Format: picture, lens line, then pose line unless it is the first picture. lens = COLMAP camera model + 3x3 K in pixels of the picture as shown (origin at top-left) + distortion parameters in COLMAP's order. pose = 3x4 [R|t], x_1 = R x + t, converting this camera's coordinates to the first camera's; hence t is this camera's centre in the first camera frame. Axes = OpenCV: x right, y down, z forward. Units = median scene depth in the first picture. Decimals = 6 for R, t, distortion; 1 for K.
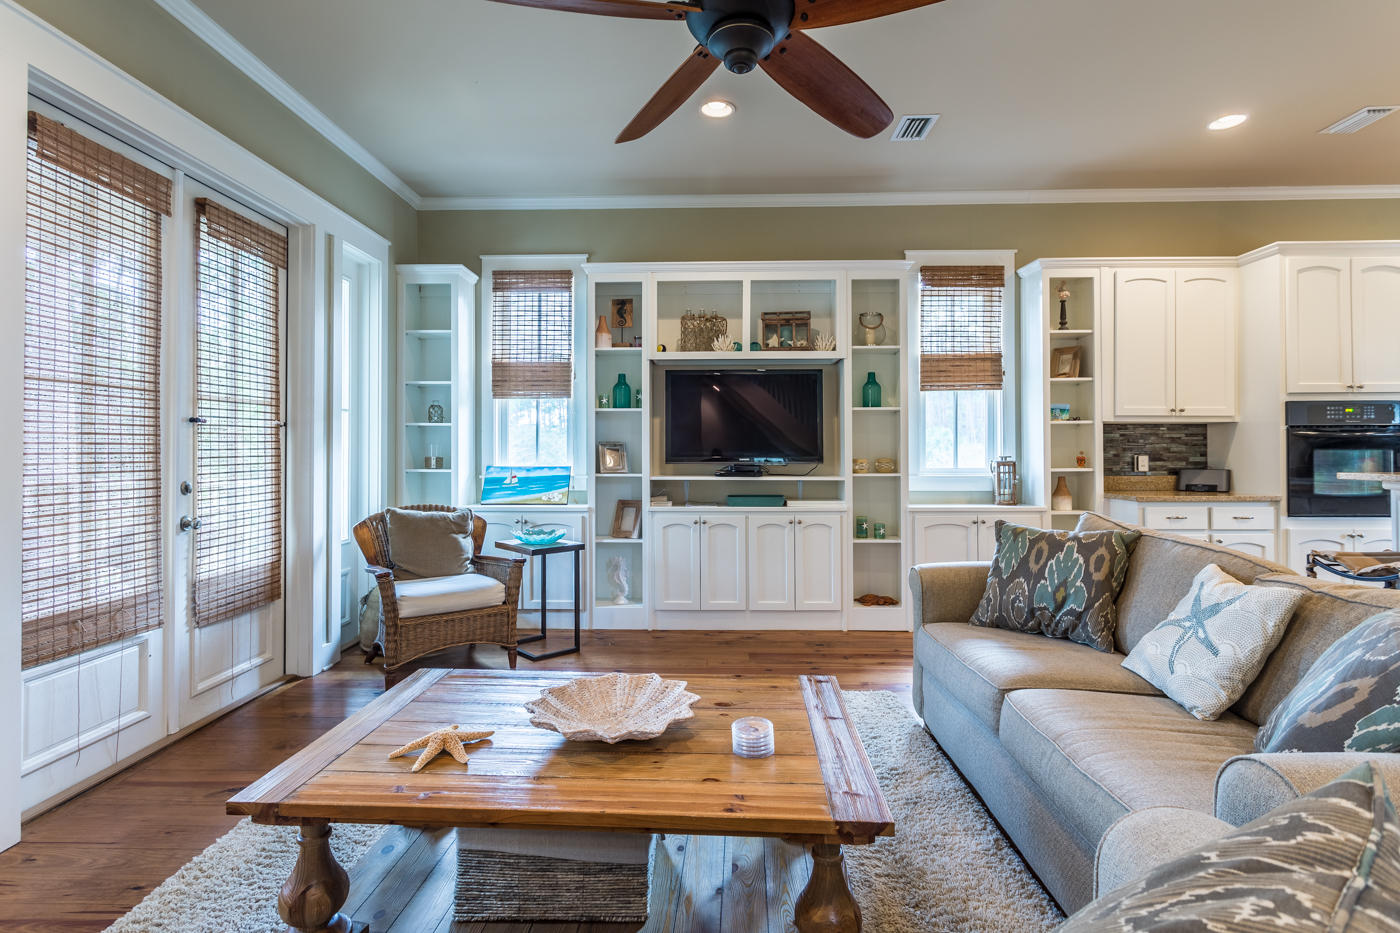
lens RADIAL K [[684.9, 0, 694.7], [0, 684.9, 445.0], [0, 0, 1]] dist [0.001661, 0.001353]
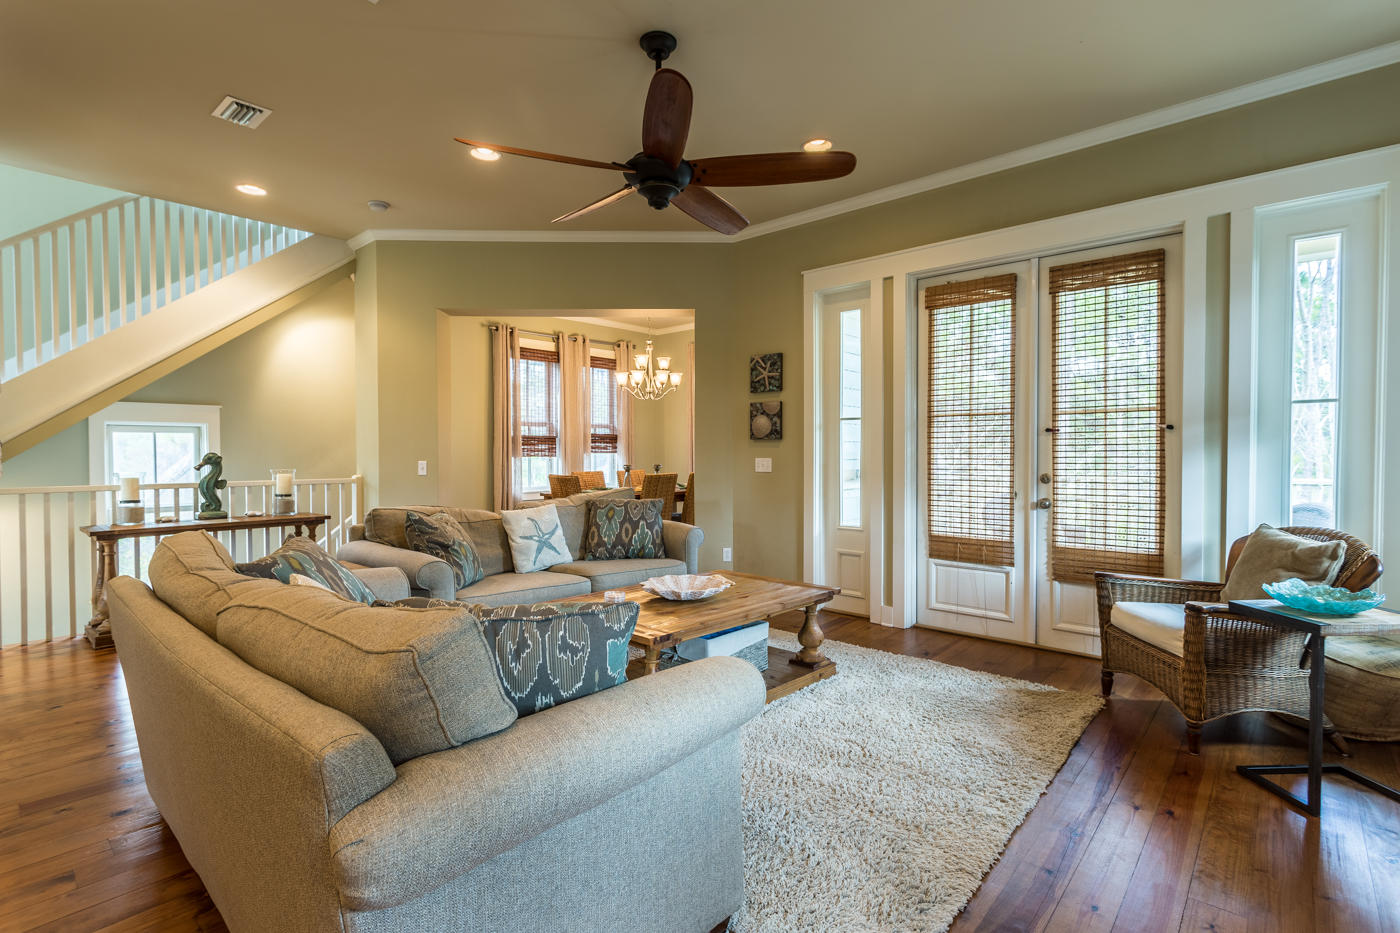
lens RADIAL K [[671.8, 0, 704.3], [0, 671.8, 464.4], [0, 0, 1]] dist [0.000961, 0.000566]
pose [[-0.637480, 0.016650, -0.770287, 0.502714], [0.008375, 0.999857, 0.014682, 0.004753], [0.770421, 0.002908, -0.637529, 0.870462]]
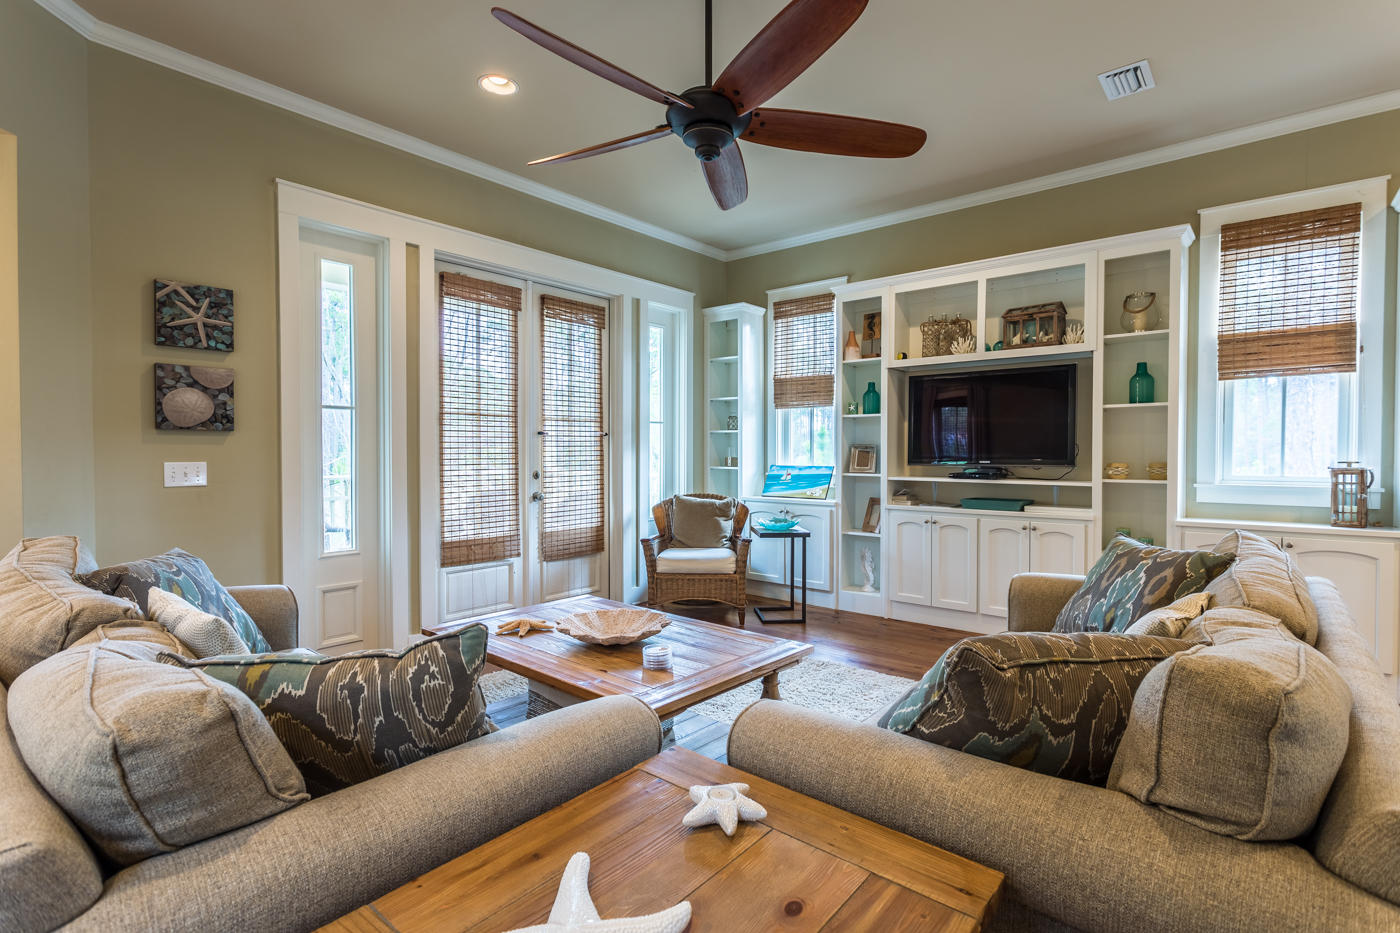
lens RADIAL K [[671.8, 0, 704.3], [0, 671.8, 464.4], [0, 0, 1]] dist [0.000961, 0.000566]
pose [[0.787211, 0.013814, -0.616529, 0.362500], [0.003086, 0.999648, 0.026338, -0.002120], [0.616676, -0.022637, 0.786892, -0.007980]]
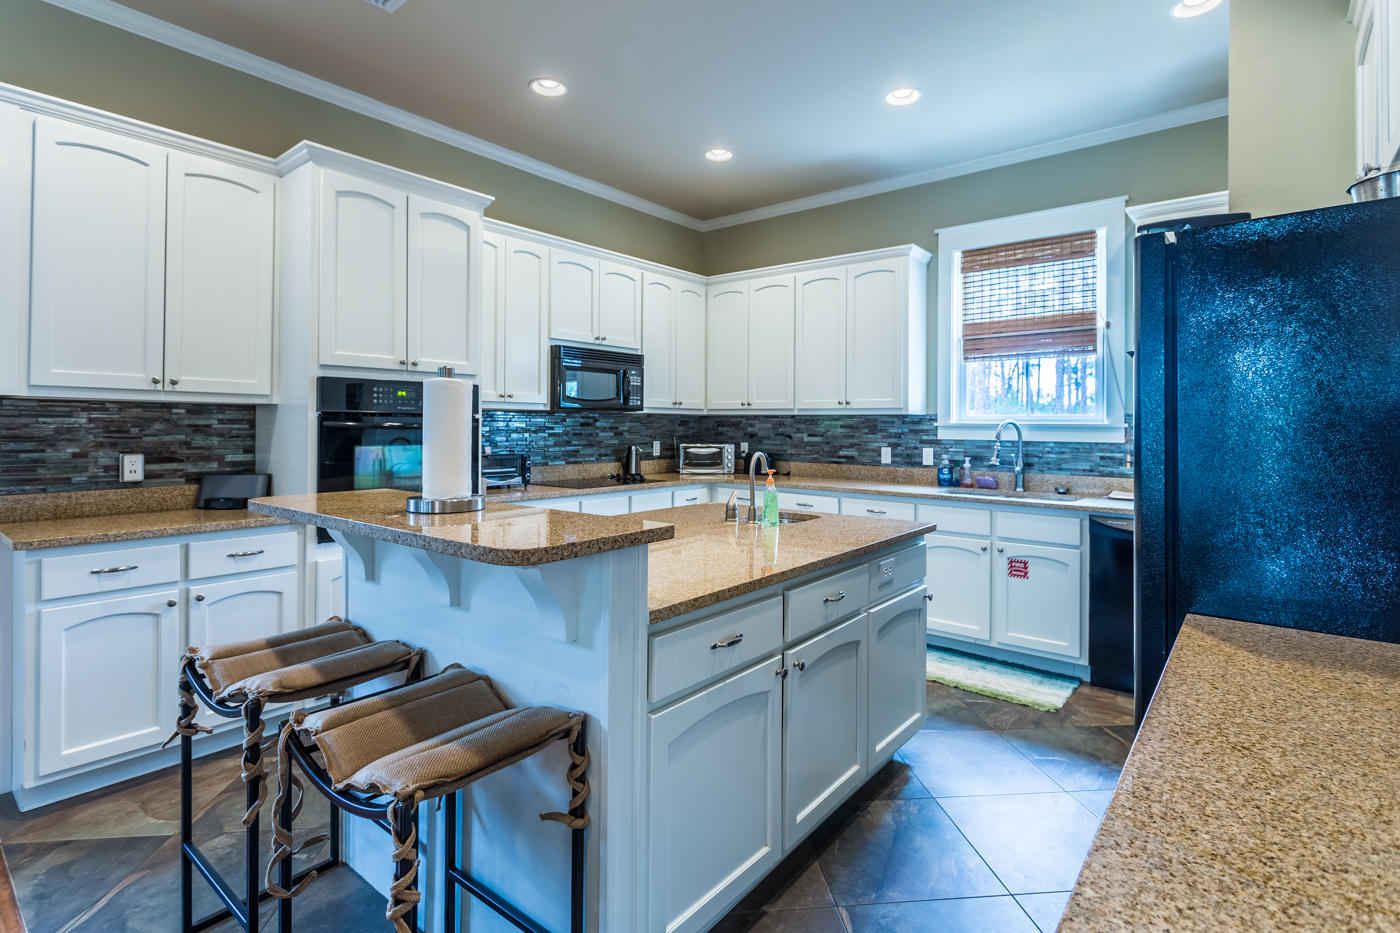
lens RADIAL K [[678.3, 0, 703.8], [0, 678.3, 419.3], [0, 0, 1]] dist [-0.002010, -0.000039]
pose [[0.605805, 0.013911, 0.795492, 0.505652], [-0.014387, 0.999875, -0.006528, -0.019865], [-0.795483, -0.007490, 0.605929, 0.251911]]
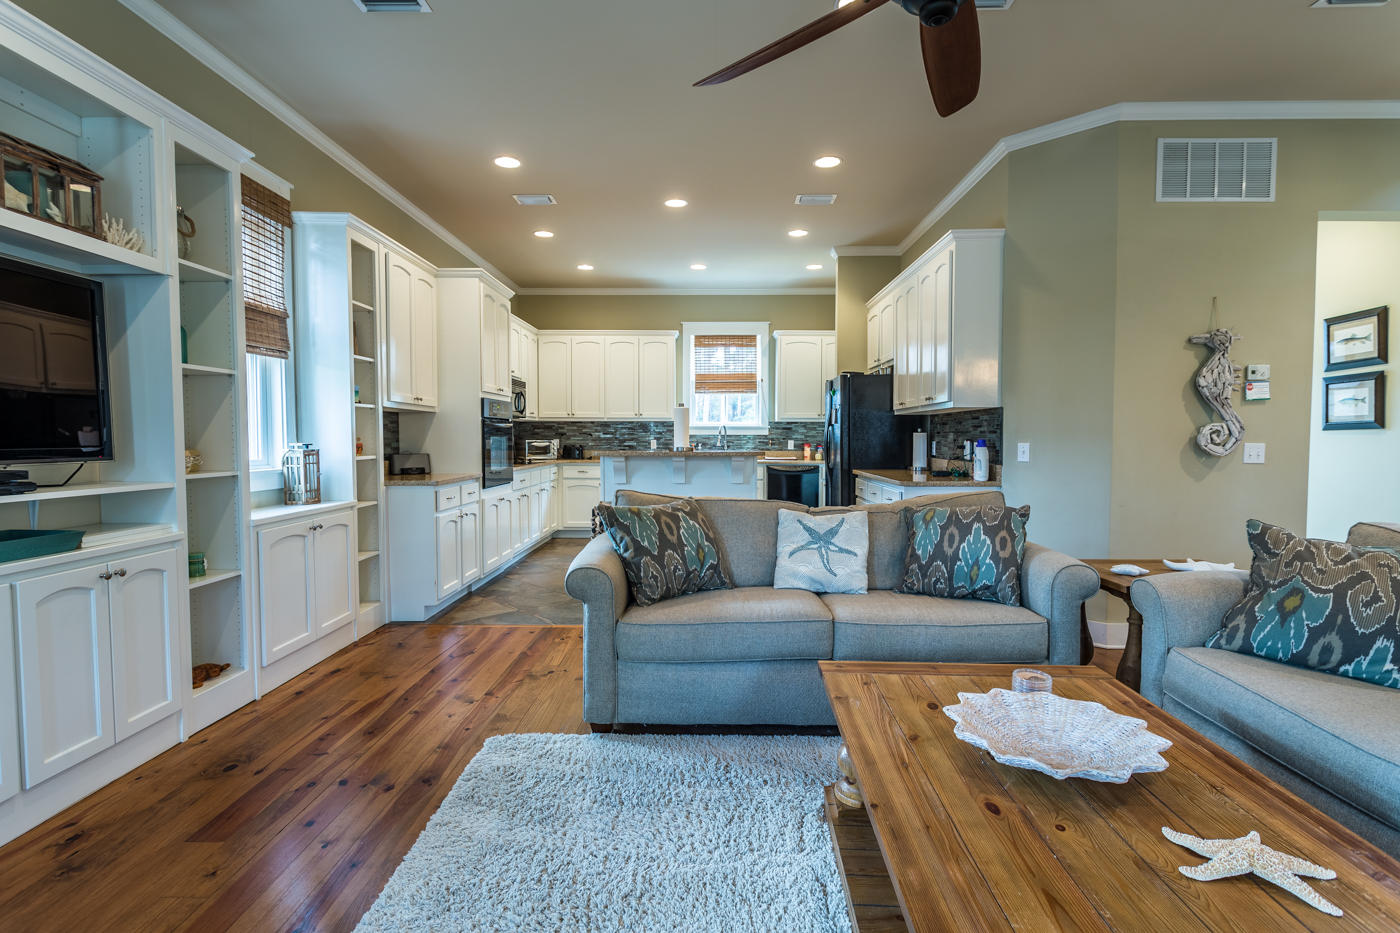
lens RADIAL K [[684.1, 0, 695.9], [0, 684.1, 463.9], [0, 0, 1]] dist [-0.002696, -0.000030]
pose [[-0.015200, -0.038186, 0.999155, -0.369555], [-0.008143, 0.999242, 0.038066, 0.005838], [-0.999851, -0.007558, -0.015499, 0.568293]]
